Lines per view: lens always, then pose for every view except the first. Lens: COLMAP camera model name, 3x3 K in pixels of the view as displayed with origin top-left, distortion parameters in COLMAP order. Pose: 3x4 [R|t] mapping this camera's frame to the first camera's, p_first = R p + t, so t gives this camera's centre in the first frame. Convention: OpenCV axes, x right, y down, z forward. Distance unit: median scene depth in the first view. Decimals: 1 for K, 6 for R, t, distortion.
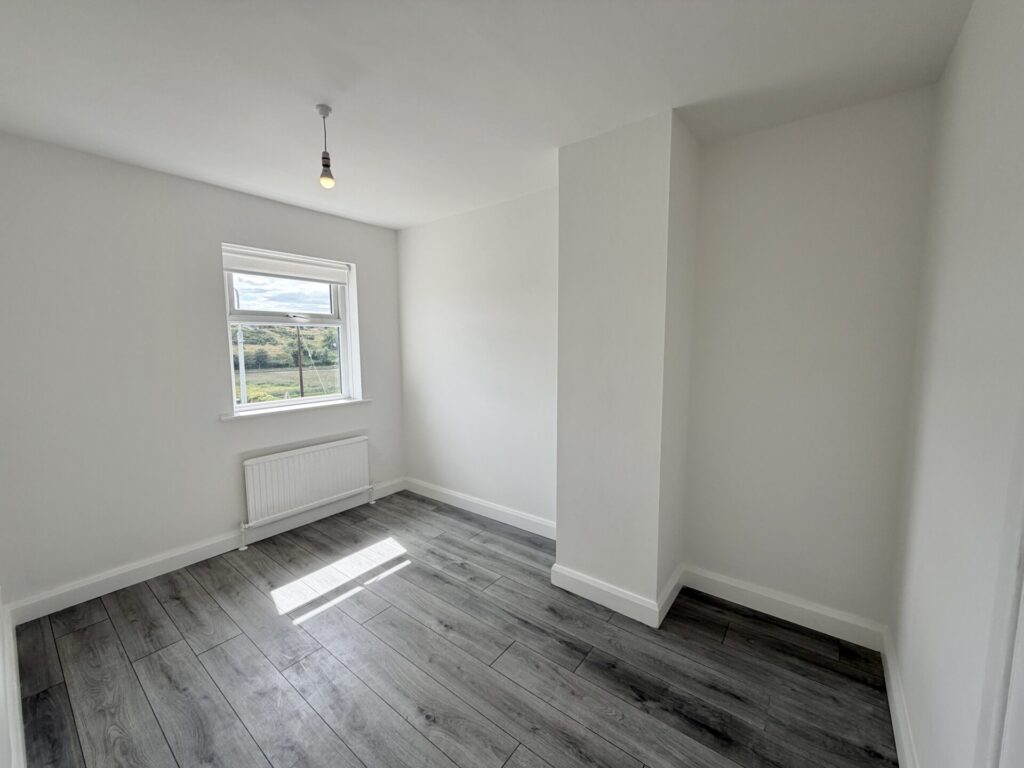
lens RADIAL K [[408.0, 0, 508.8], [0, 408.0, 383.4], [0, 0, 1]] dist [-0.000084, 0.000497]
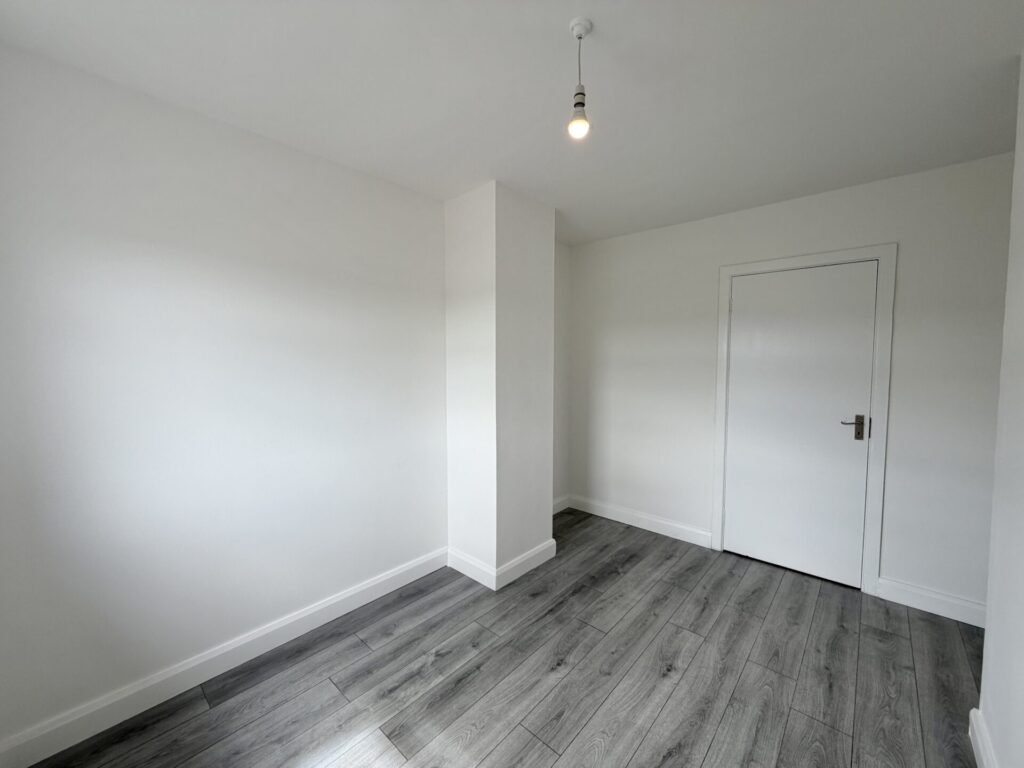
lens RADIAL K [[408.0, 0, 508.8], [0, 408.0, 383.4], [0, 0, 1]] dist [-0.000084, 0.000497]
pose [[0.071329, -0.055650, 0.995899, -0.994007], [0.098832, 0.993923, 0.048461, -0.086898], [-0.992544, 0.094970, 0.076396, 0.936078]]
